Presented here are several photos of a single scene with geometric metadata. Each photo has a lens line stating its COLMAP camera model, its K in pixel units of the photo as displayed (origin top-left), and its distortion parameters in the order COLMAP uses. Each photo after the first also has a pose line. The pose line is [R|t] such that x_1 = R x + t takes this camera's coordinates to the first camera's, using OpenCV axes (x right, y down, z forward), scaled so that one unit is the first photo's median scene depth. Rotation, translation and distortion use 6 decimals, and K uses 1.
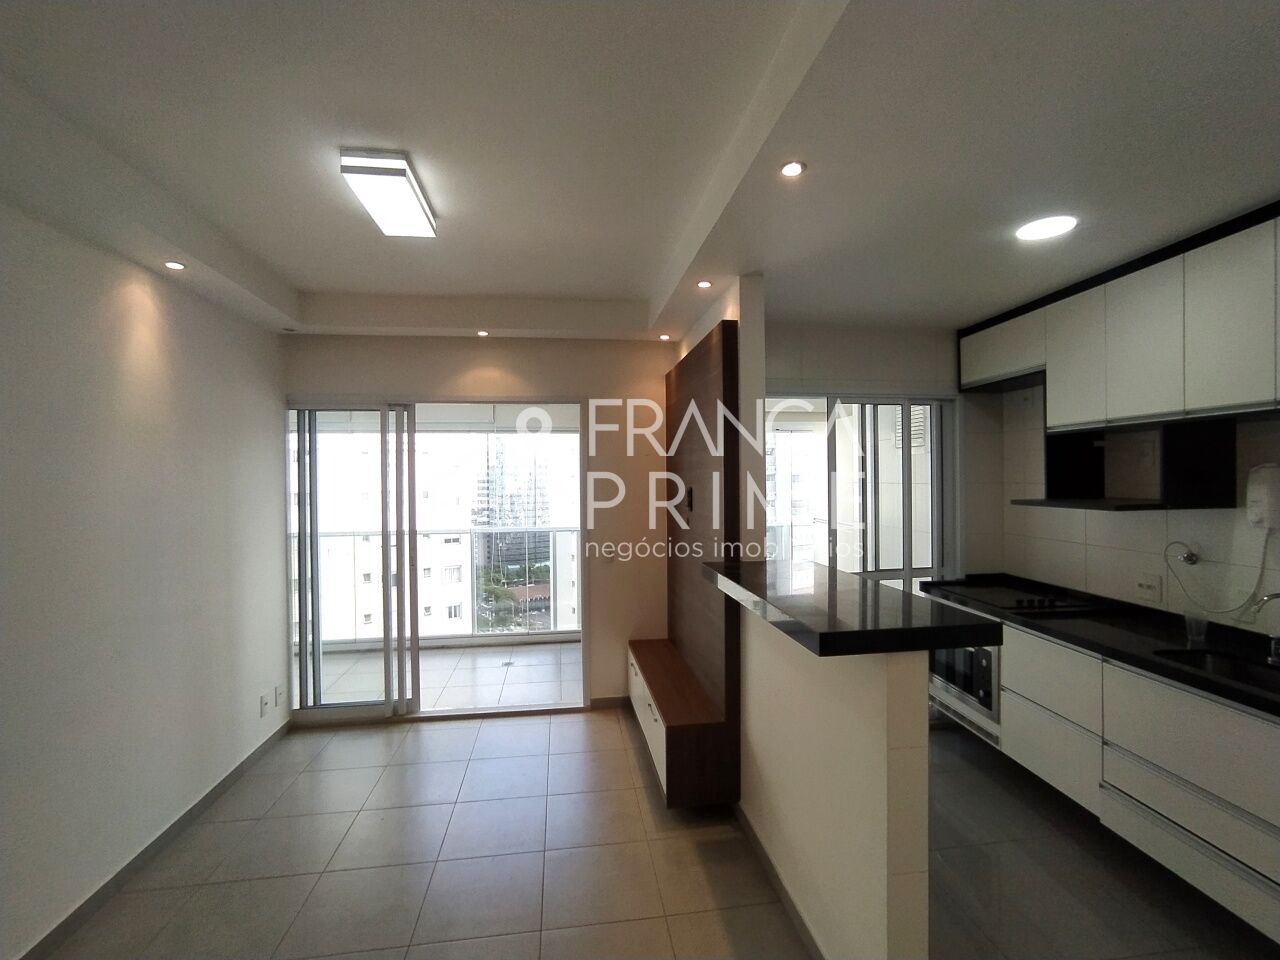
lens RADIAL K [[598.0, 0, 640.0], [0, 598.0, 480.0], [0, 0, 1]] dist [-0.050790, 0.039813]
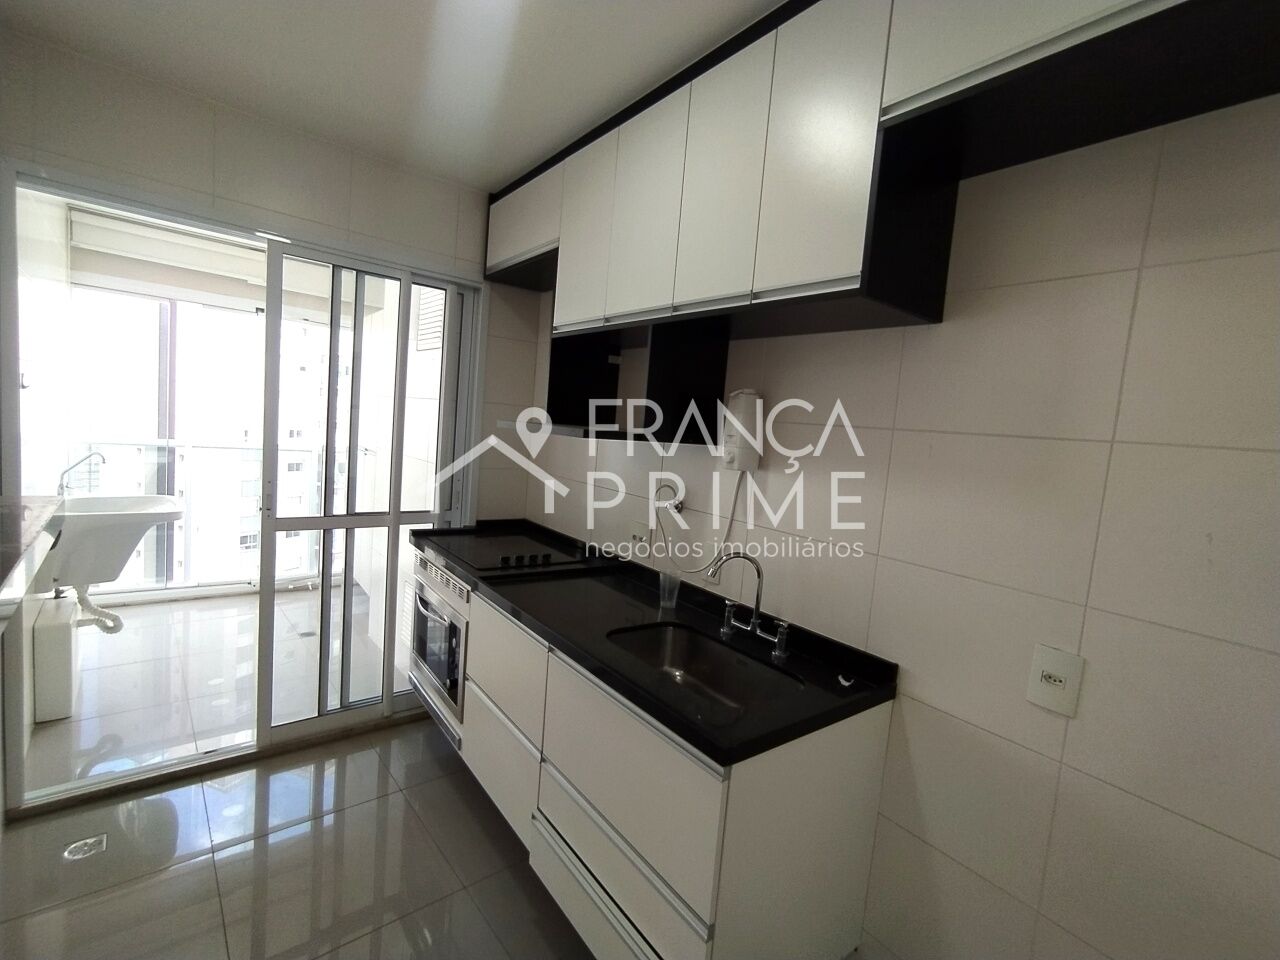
lens RADIAL K [[563.0, 0, 640.0], [0, 563.0, 480.0], [0, 0, 1]] dist [-0.001753, -0.000021]
pose [[0.859102, 0.039118, 0.510308, 0.265579], [-0.091774, 0.992688, 0.078407, 0.021766], [-0.503509, -0.114192, 0.856410, 0.197005]]
